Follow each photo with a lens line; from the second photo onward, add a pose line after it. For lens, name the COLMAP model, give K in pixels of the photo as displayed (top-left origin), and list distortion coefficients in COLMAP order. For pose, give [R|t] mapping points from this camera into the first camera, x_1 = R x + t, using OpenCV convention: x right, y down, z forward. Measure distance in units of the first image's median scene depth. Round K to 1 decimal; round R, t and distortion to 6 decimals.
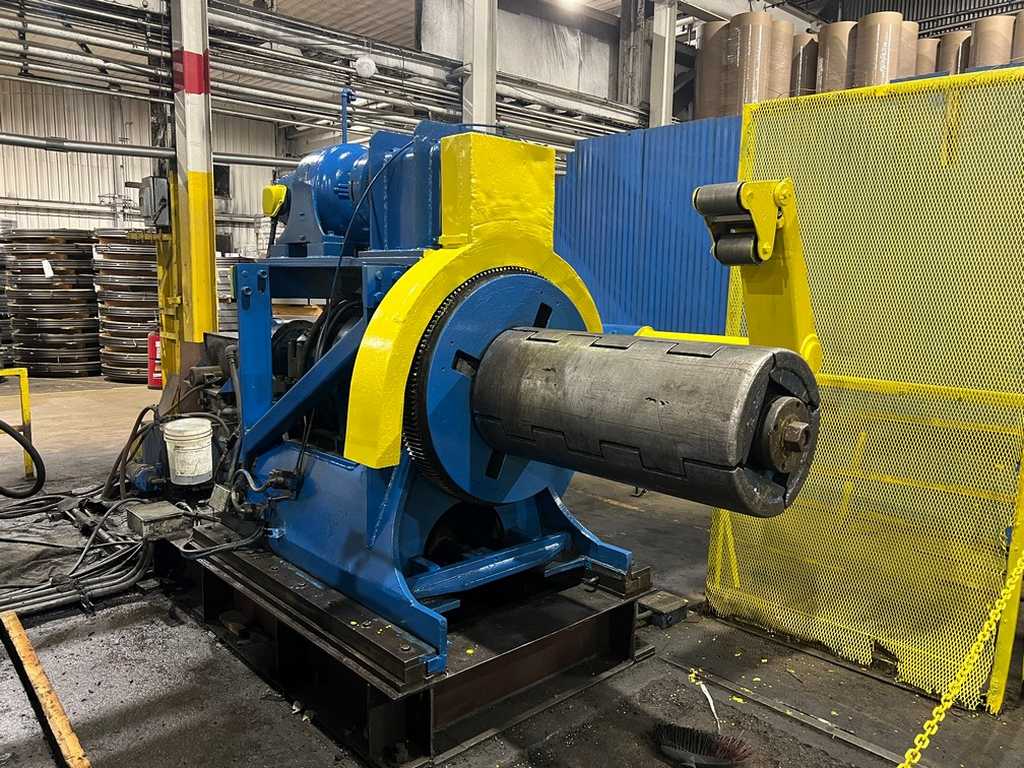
lens RADIAL K [[768.4, 0, 512.3], [0, 768.4, 387.9], [0, 0, 1]] dist [0.012547, -0.001818]
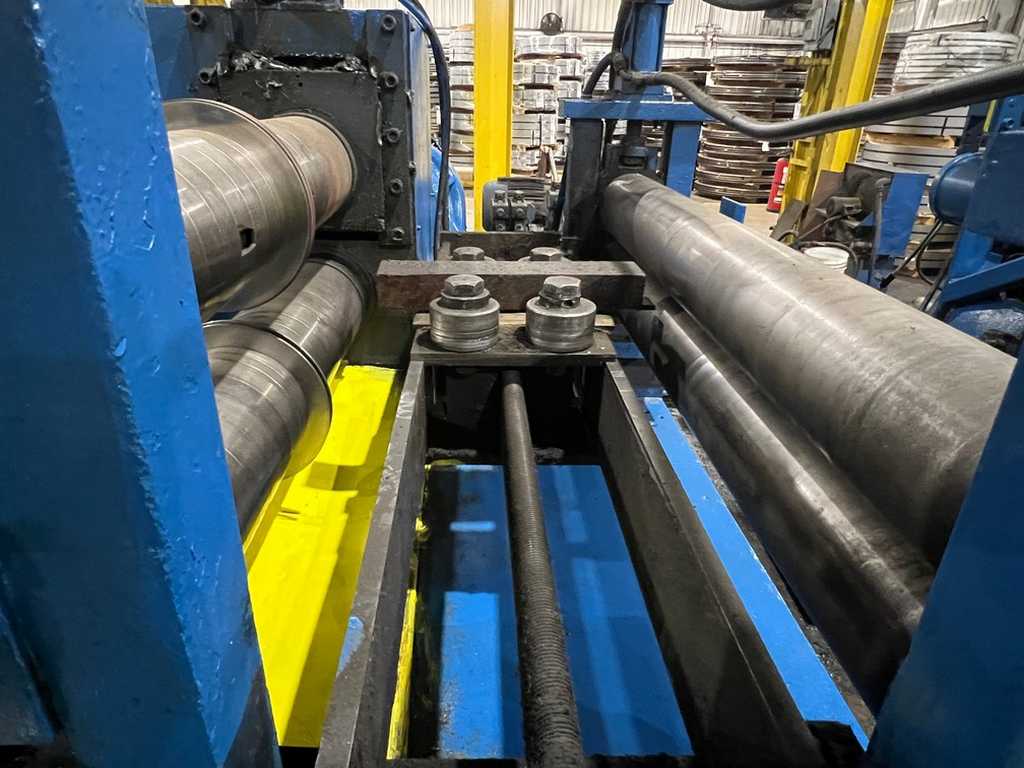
lens RADIAL K [[643.8, 0, 507.3], [0, 643.8, 384.7], [0, 0, 1]] dist [-0.000272, 0.004679]
pose [[0.761314, 0.265573, -0.591500, -0.121188], [-0.097489, 0.948783, 0.300510, -0.003507], [0.641013, -0.171118, 0.748212, 0.011740]]
